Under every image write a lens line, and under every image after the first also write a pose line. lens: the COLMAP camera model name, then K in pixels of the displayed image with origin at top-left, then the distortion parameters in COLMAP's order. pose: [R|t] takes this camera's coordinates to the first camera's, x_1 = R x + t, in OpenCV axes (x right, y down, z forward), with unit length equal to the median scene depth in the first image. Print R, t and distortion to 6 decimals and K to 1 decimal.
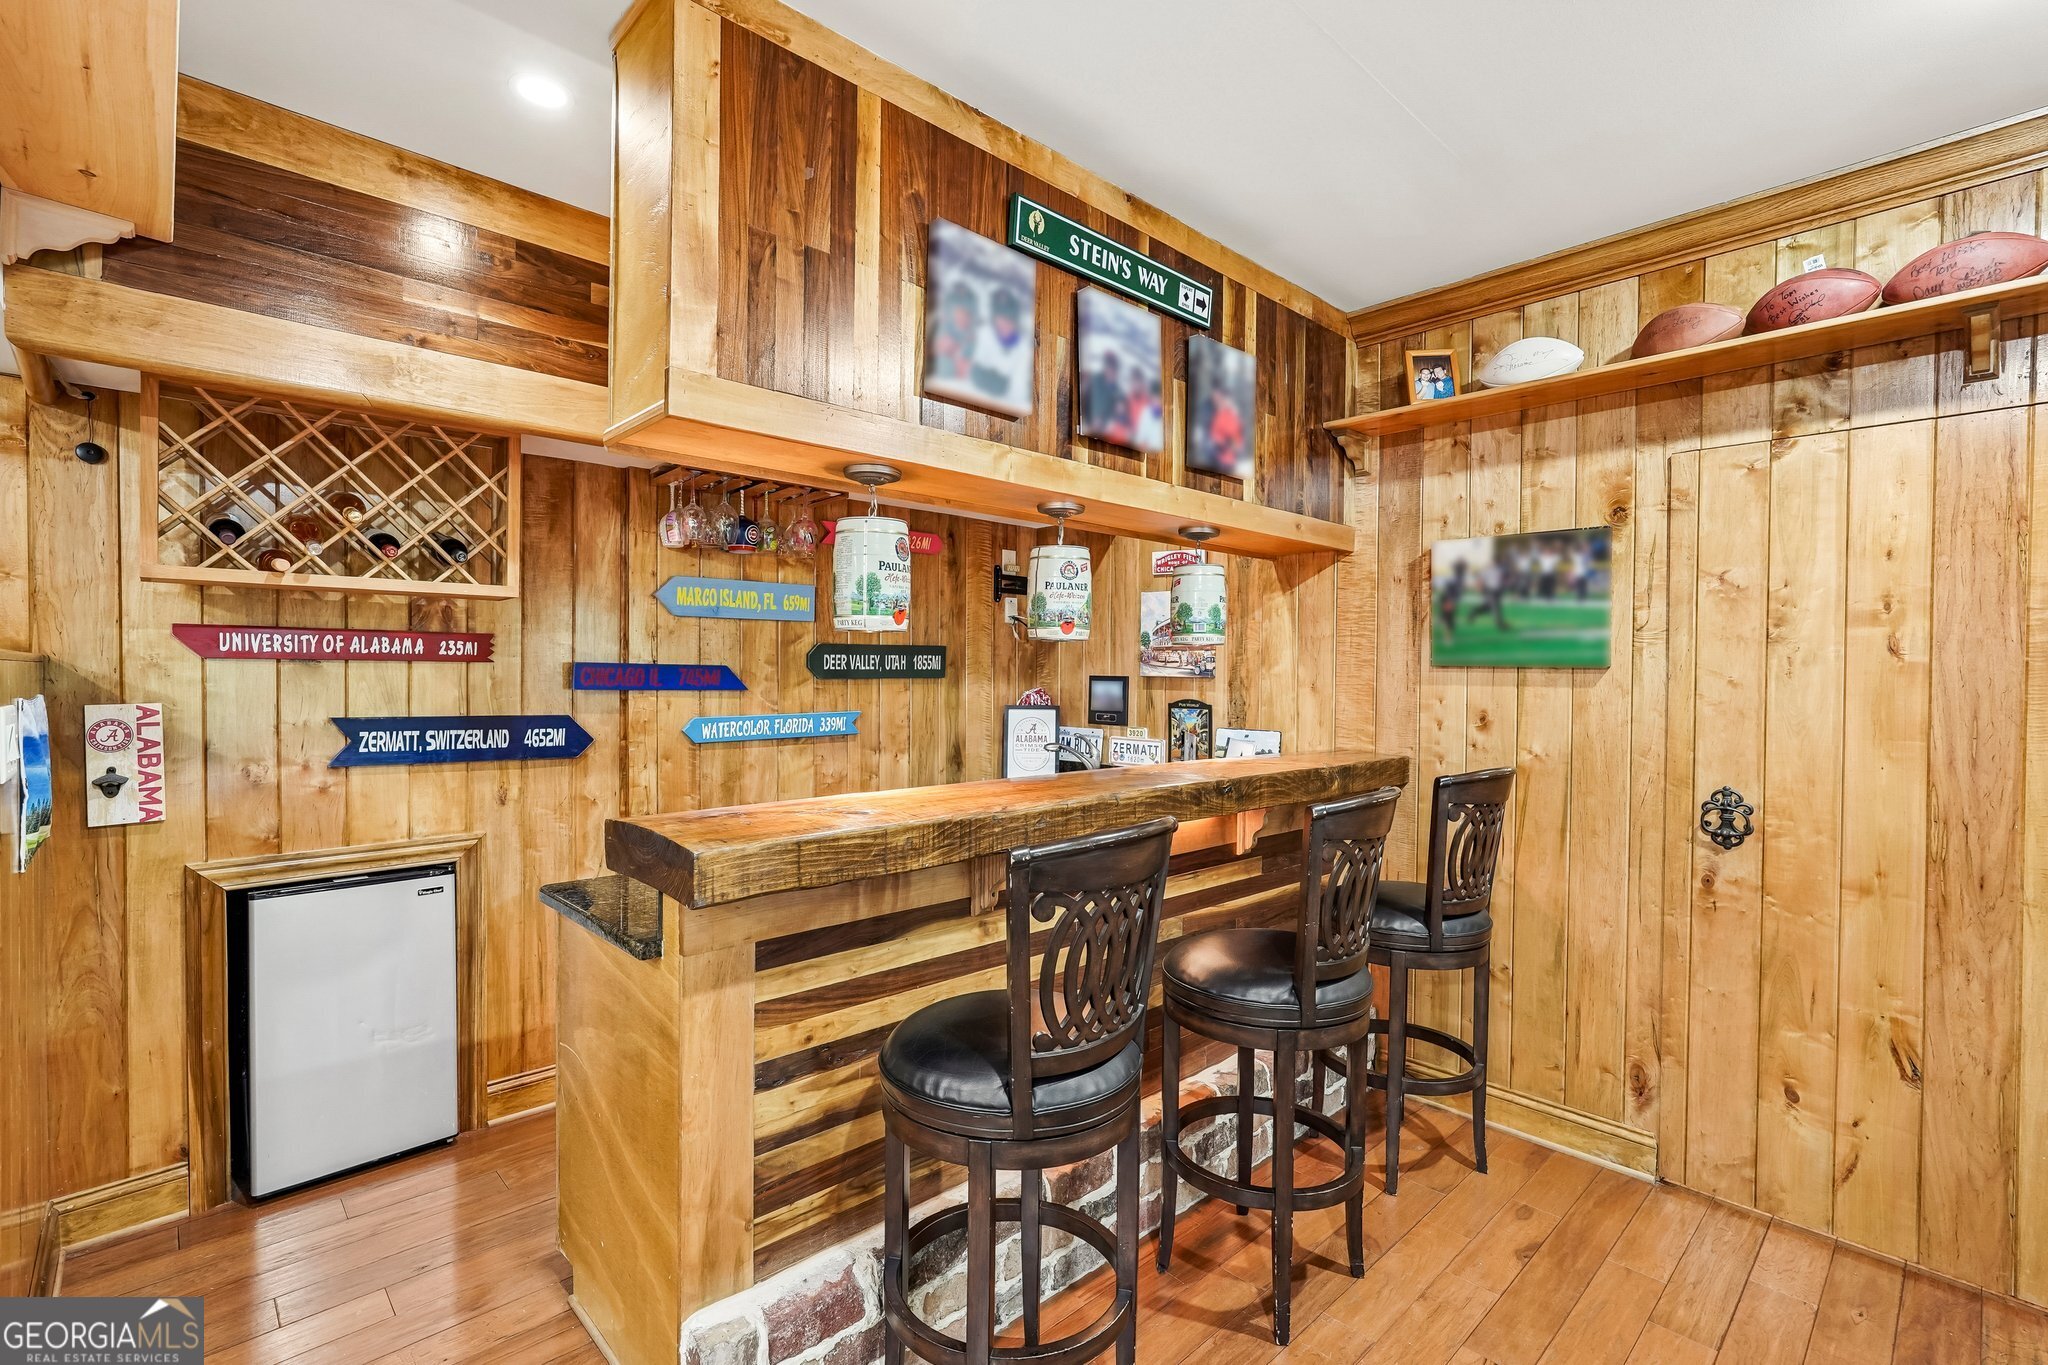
lens RADIAL K [[925.3, 0, 1026.6], [0, 925.3, 682.2], [0, 0, 1]] dist [-0.014169, 0.008682]
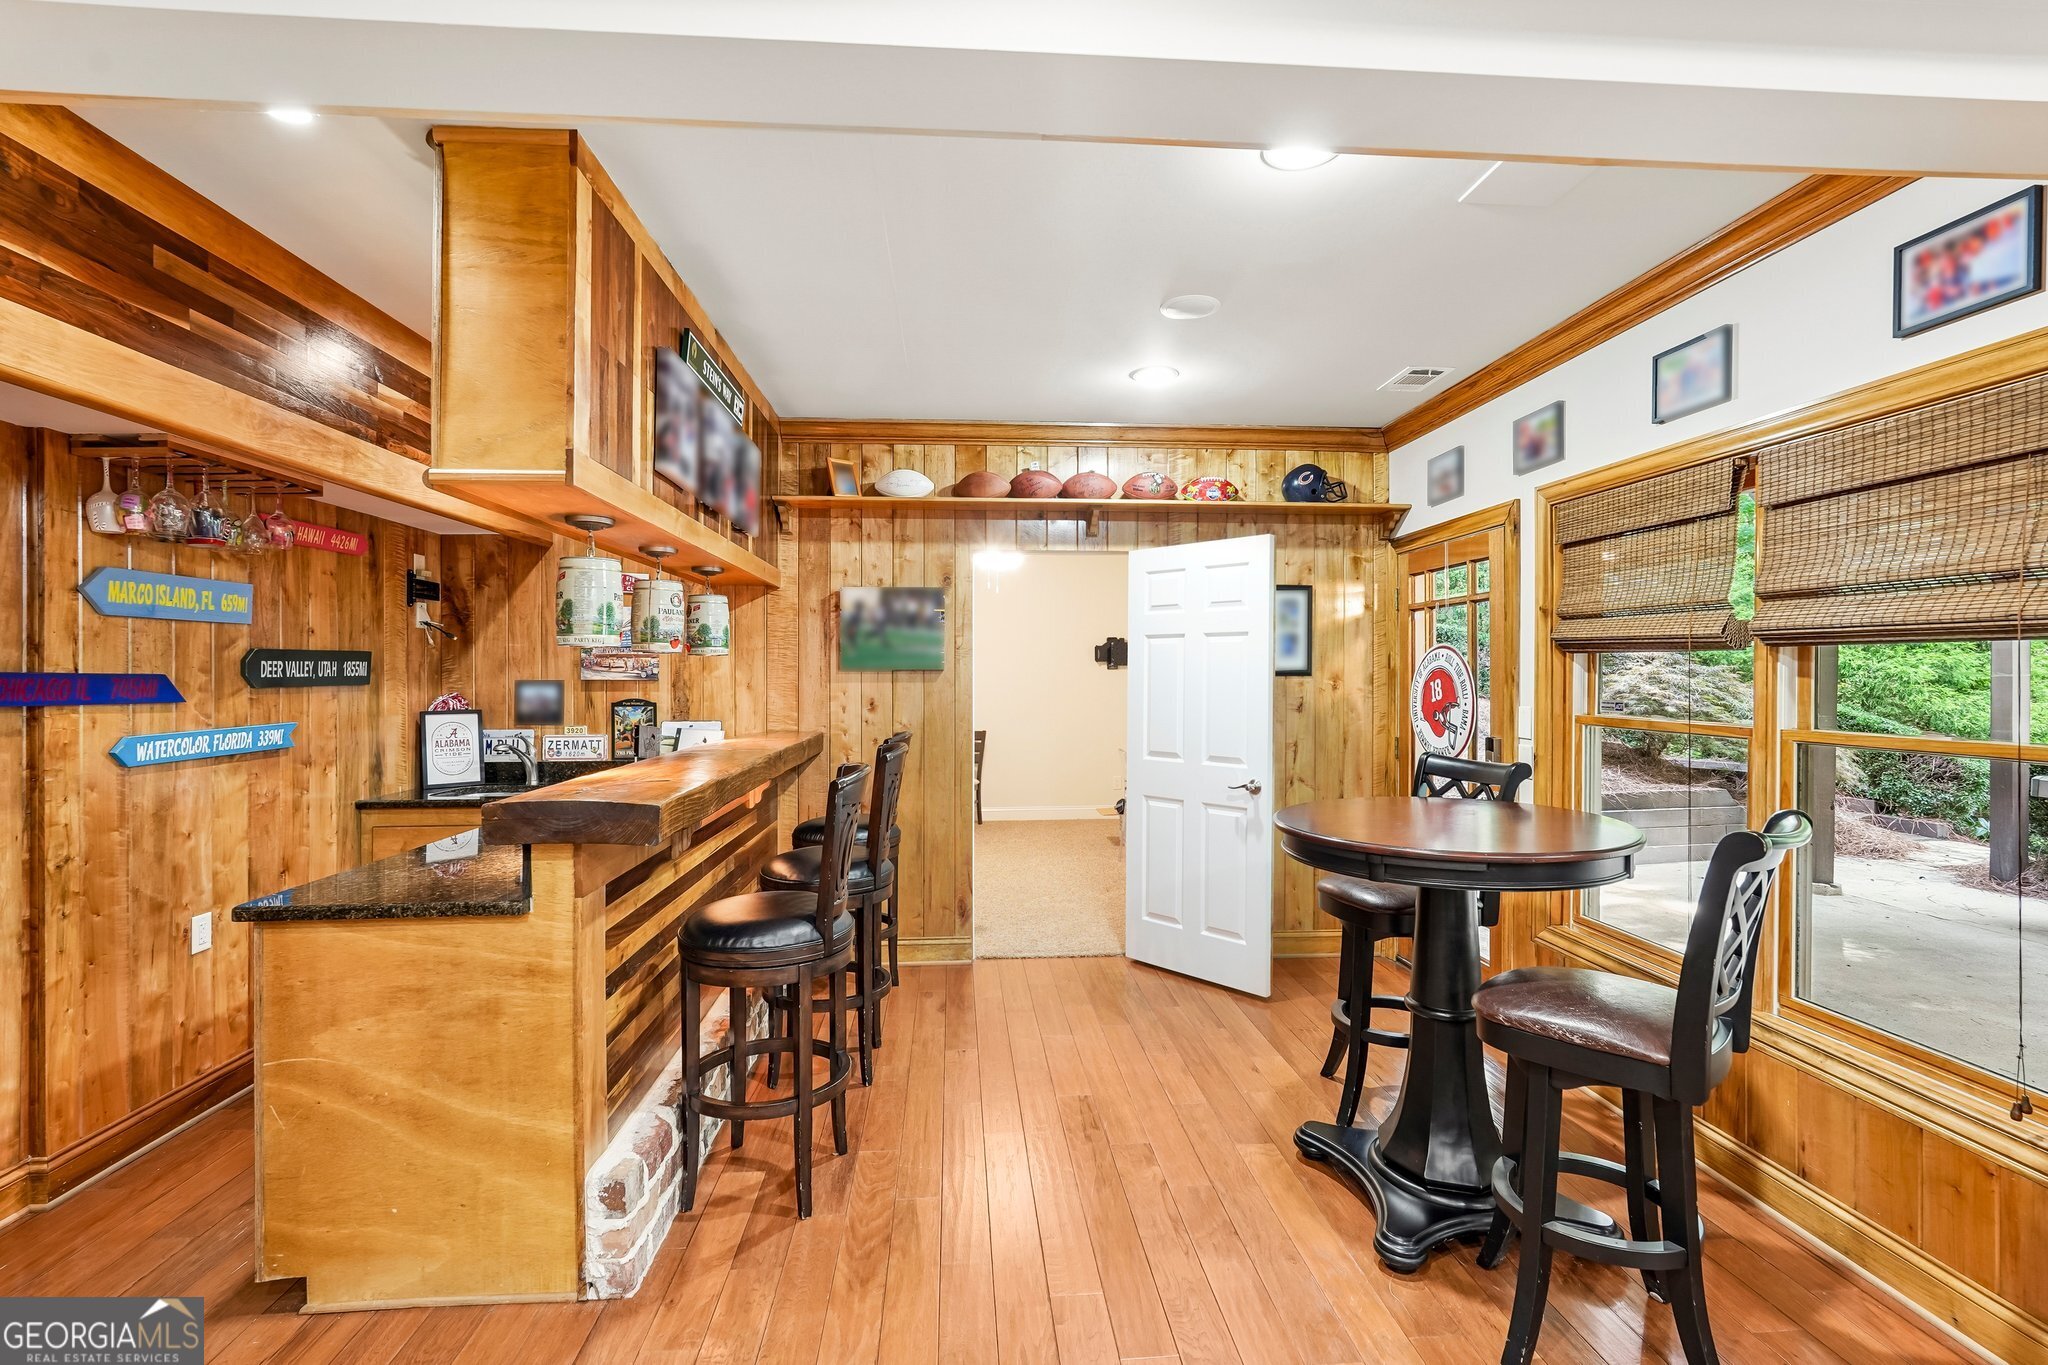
lens RADIAL K [[925.3, 0, 1018.5], [0, 925.3, 678.3], [0, 0, 1]] dist [-0.014169, 0.008682]
pose [[0.633253, -0.013141, 0.773833, -0.495977], [0.016508, 0.999858, 0.003470, -0.004250], [-0.773769, 0.010577, 0.633380, -0.156348]]
